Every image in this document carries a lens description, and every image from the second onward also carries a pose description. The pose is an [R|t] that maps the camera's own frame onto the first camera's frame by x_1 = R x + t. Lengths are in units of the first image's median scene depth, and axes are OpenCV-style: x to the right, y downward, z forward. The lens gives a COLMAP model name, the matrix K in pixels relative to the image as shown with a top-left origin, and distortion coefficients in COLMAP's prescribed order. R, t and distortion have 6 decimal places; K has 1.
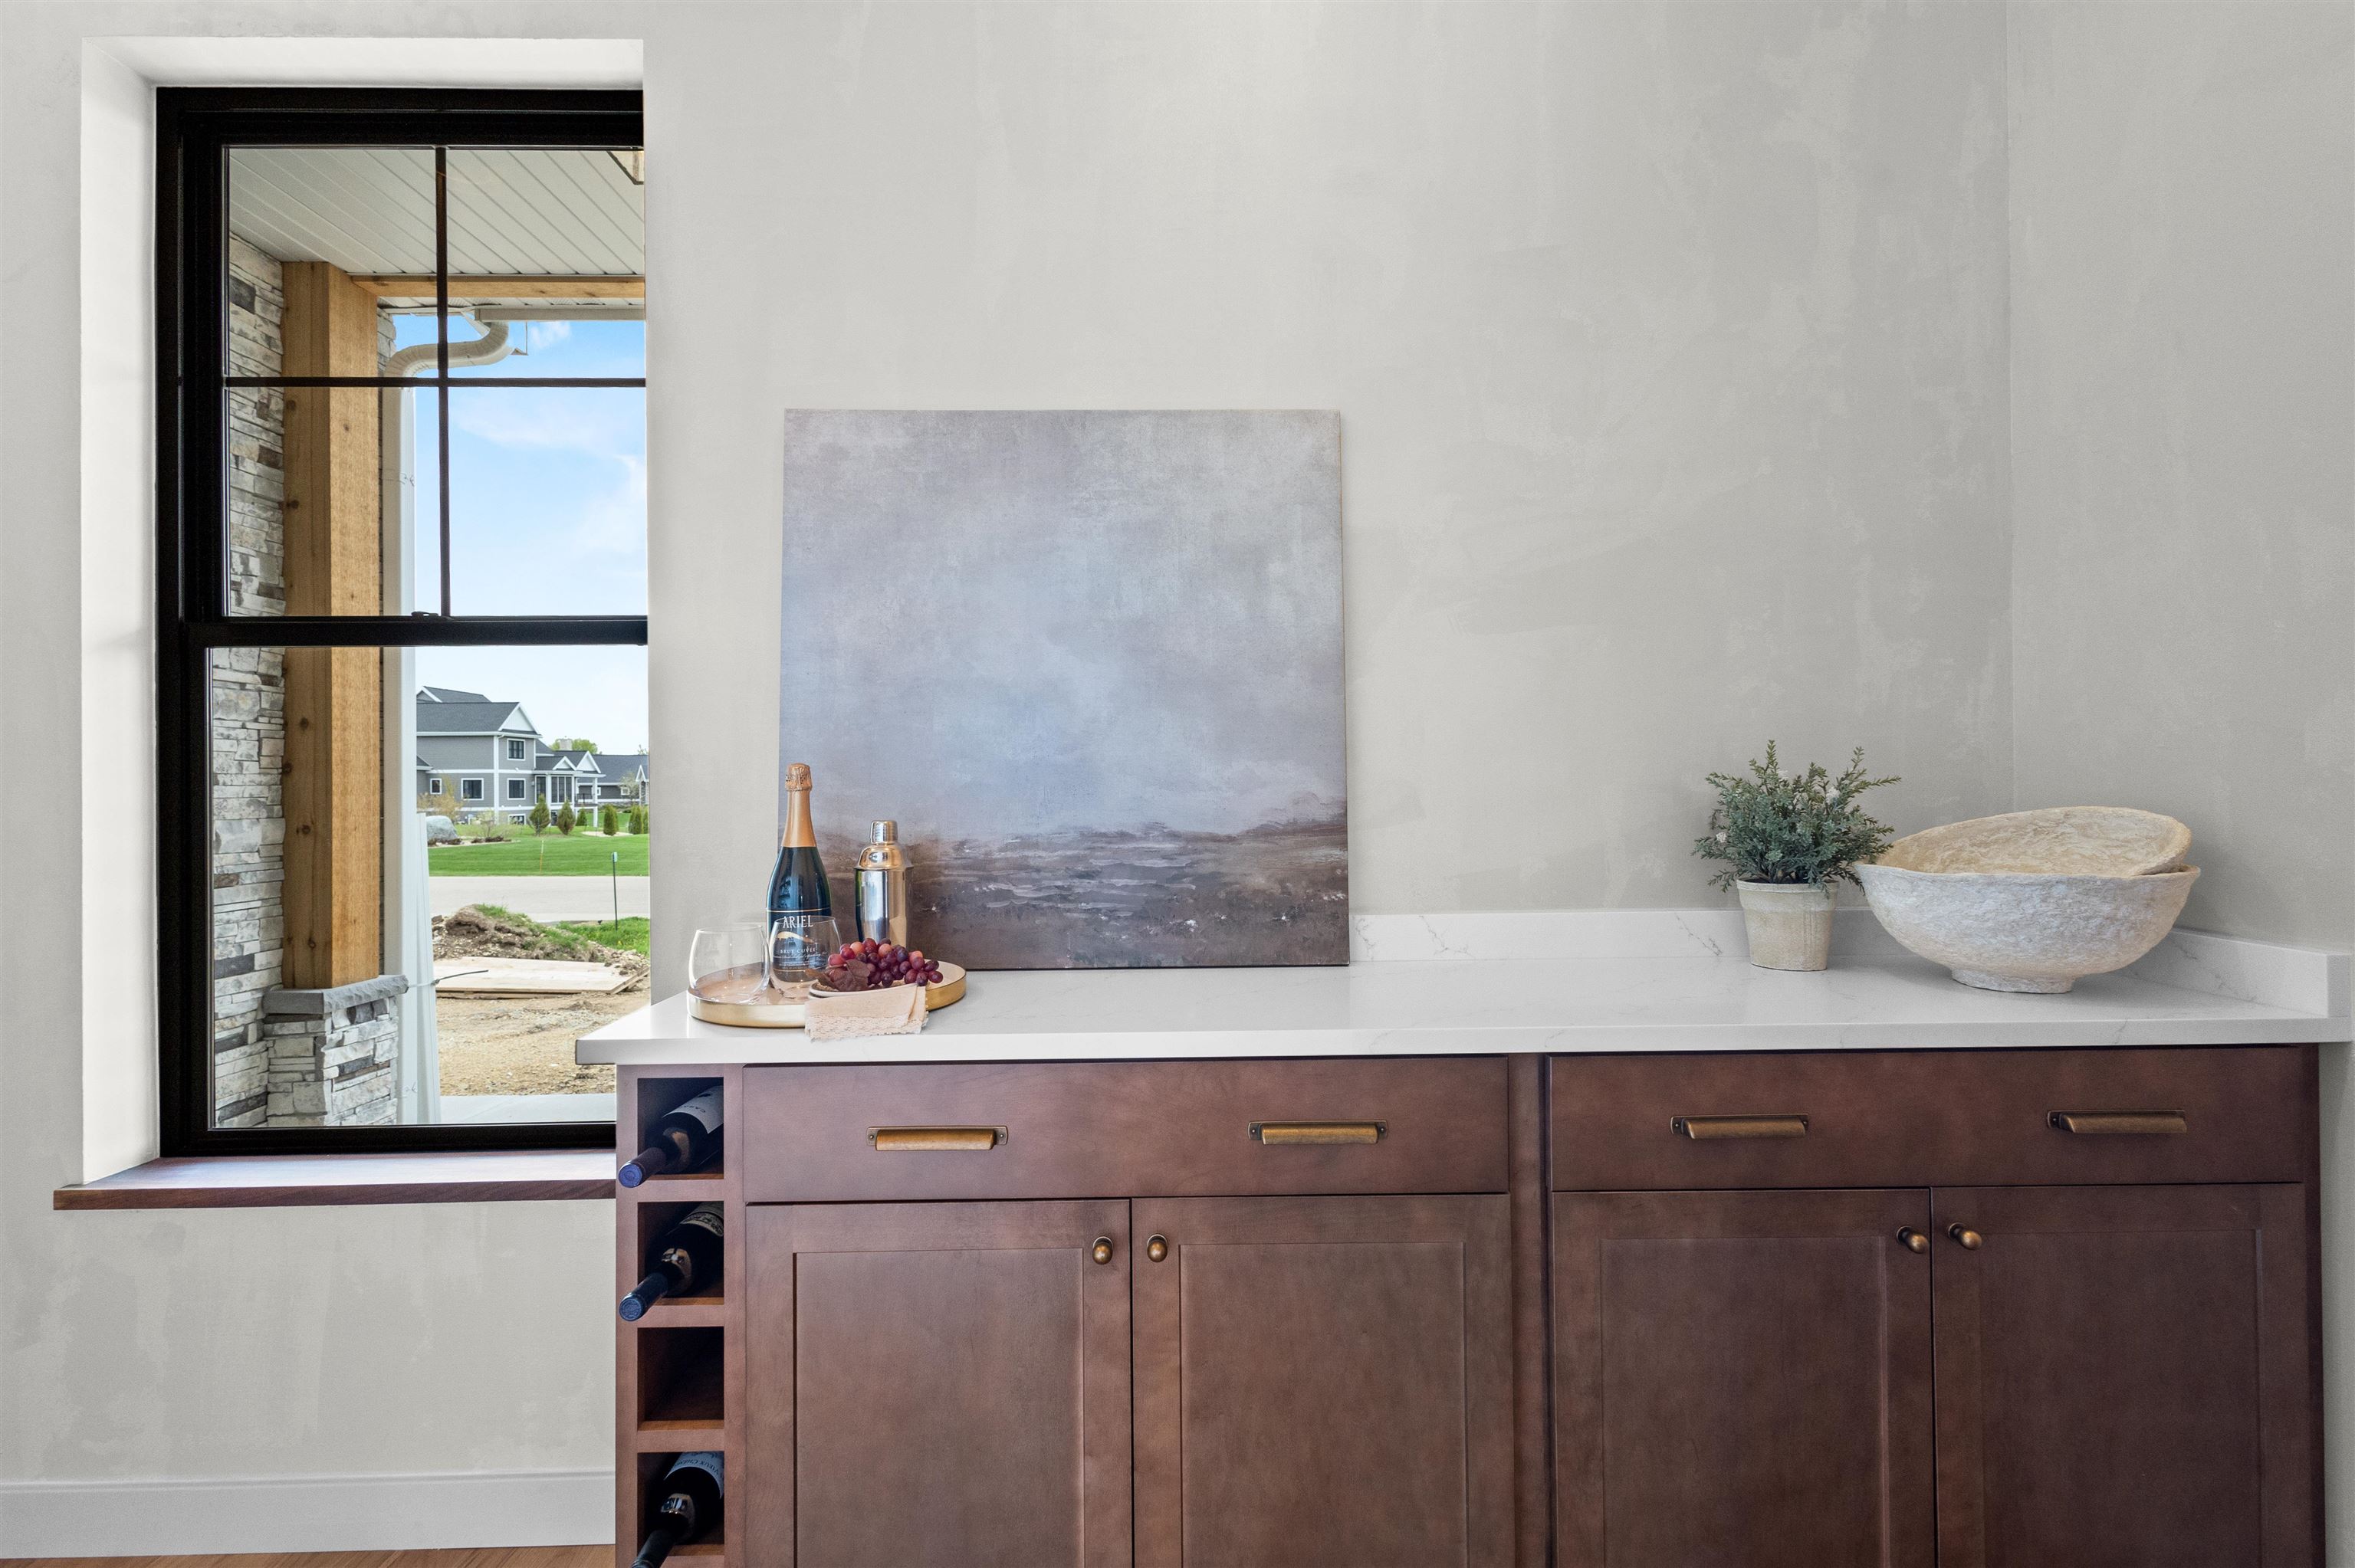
lens RADIAL K [[1073.7, 0, 1177.5], [0, 1073.7, 784.0], [0, 0, 1]] dist [-0.000843, -0.000424]
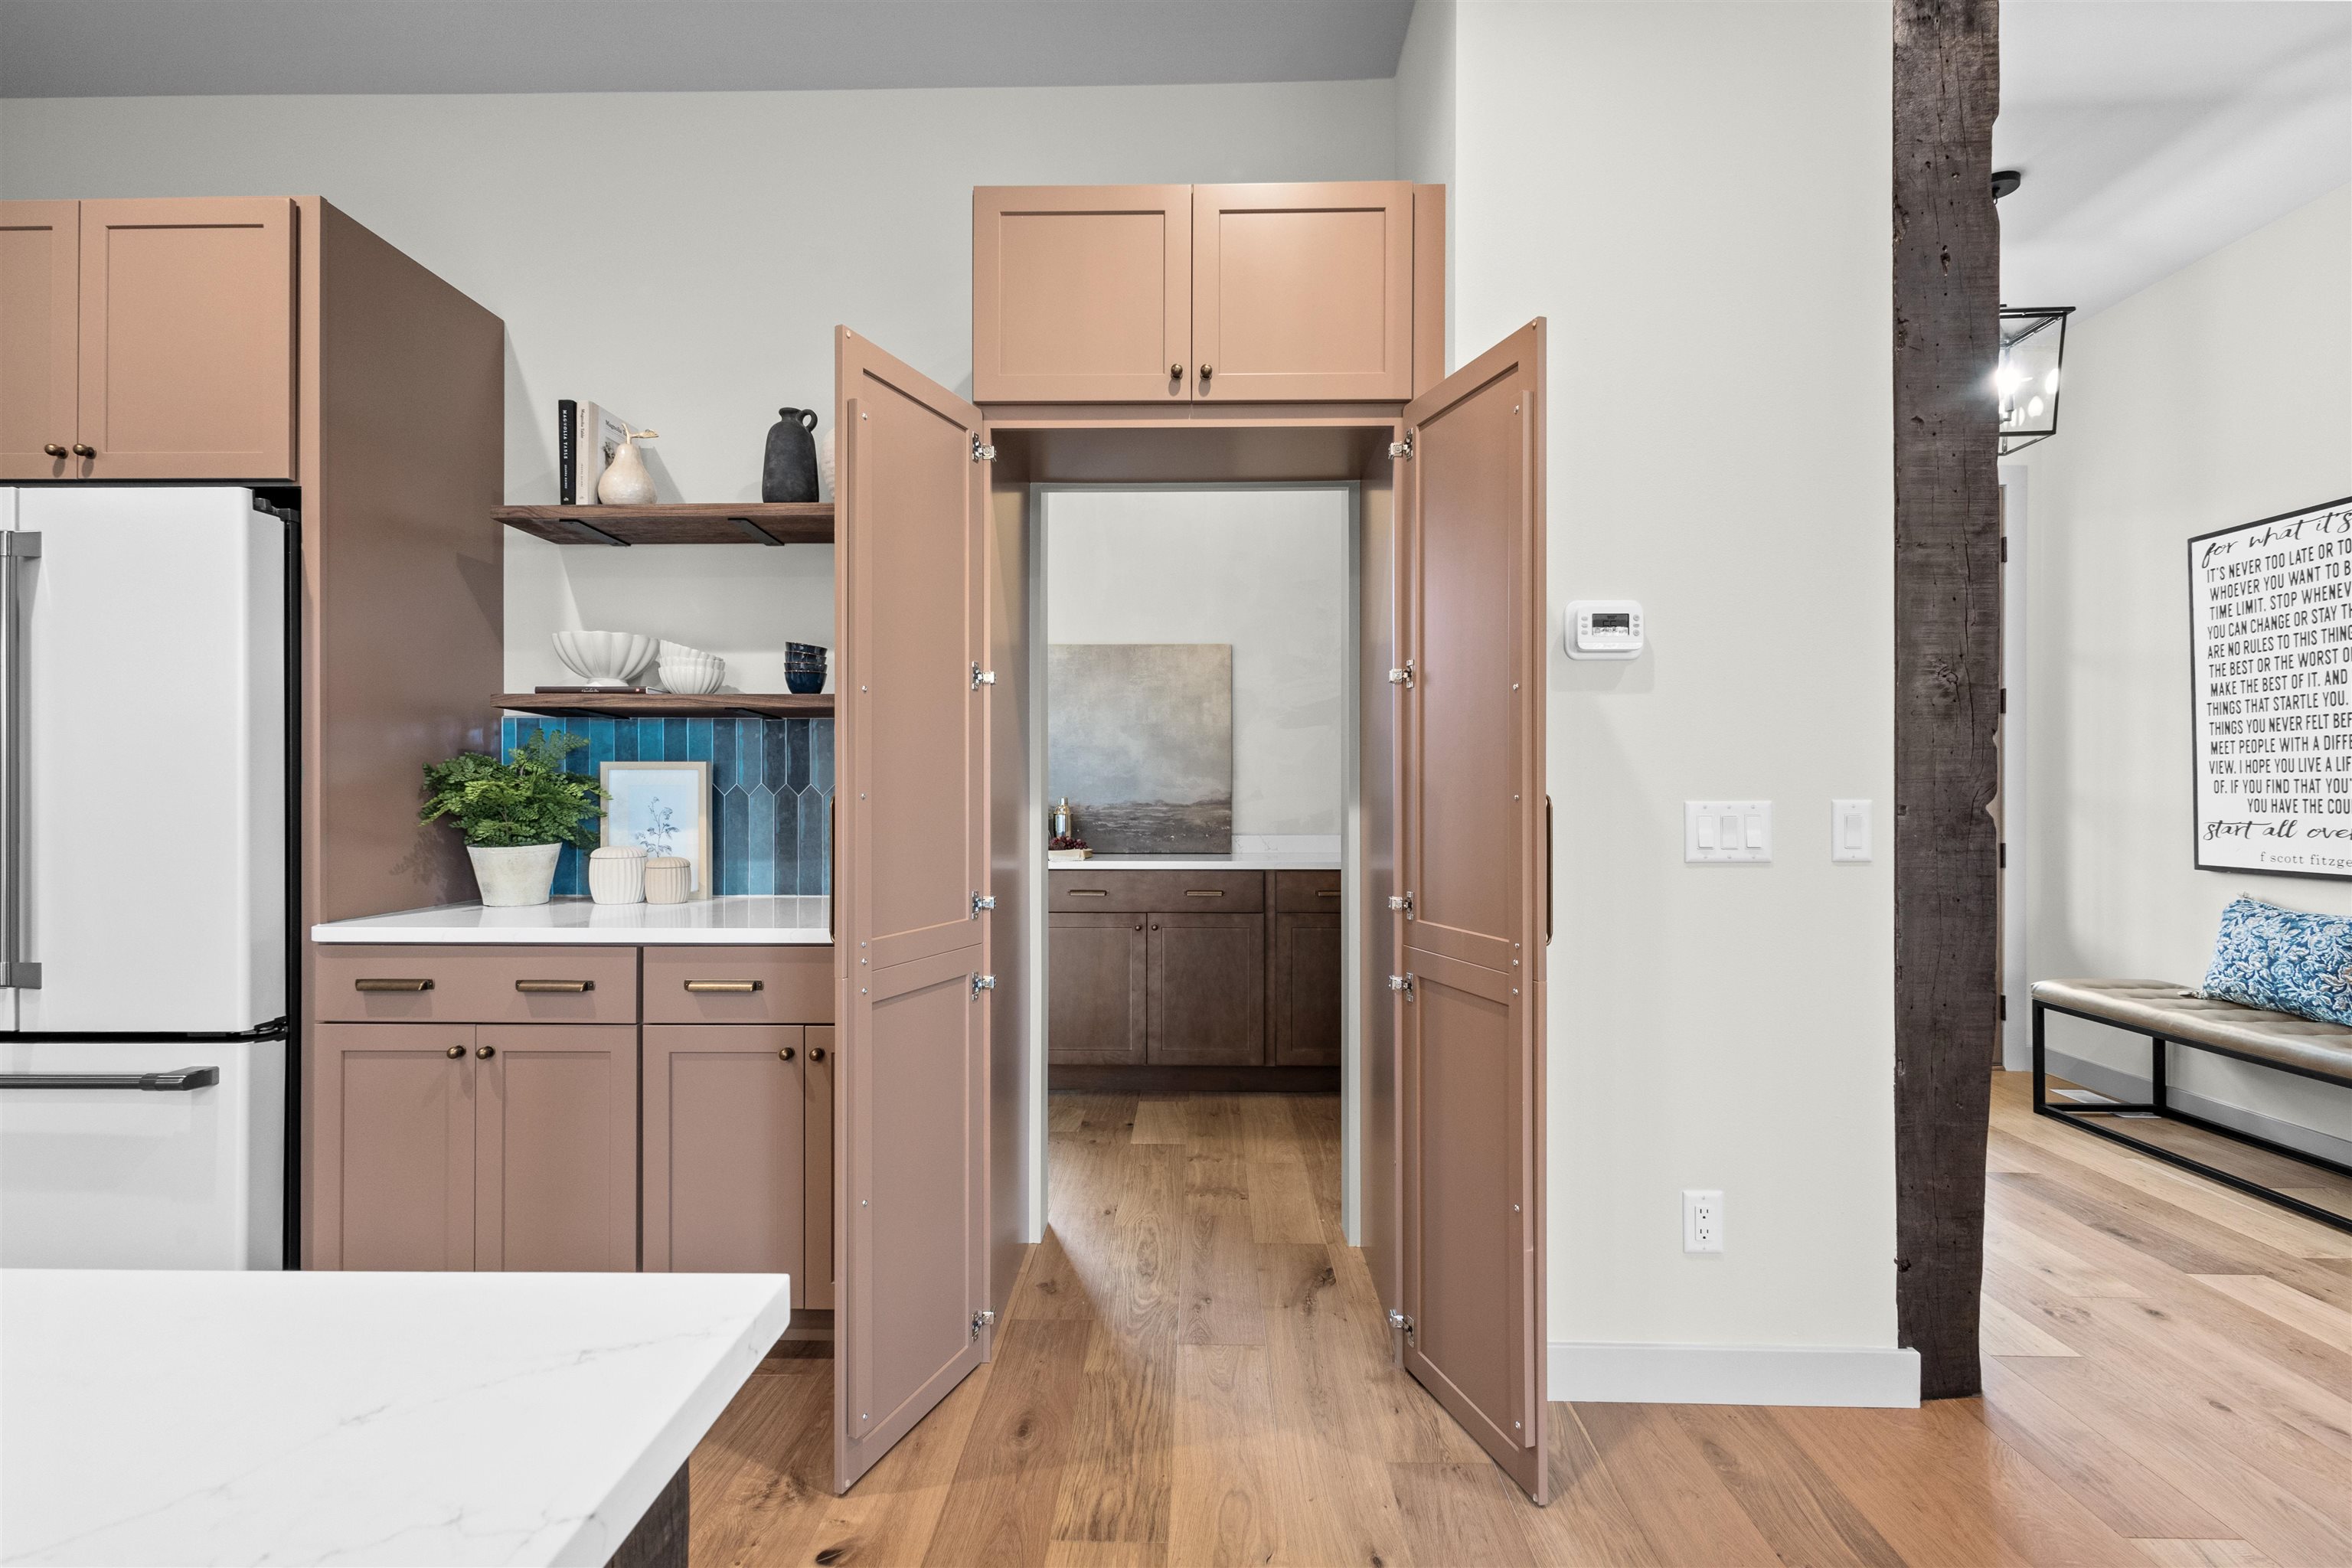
lens RADIAL K [[1075.1, 0, 1179.4], [0, 1075.1, 790.5], [0, 0, 1]] dist [0.004578, 0.000280]
pose [[0.999001, 0.008487, -0.043877, 0.144831], [-0.008188, 0.999942, 0.006991, -0.006450], [0.043934, -0.006625, 0.999012, -1.670429]]
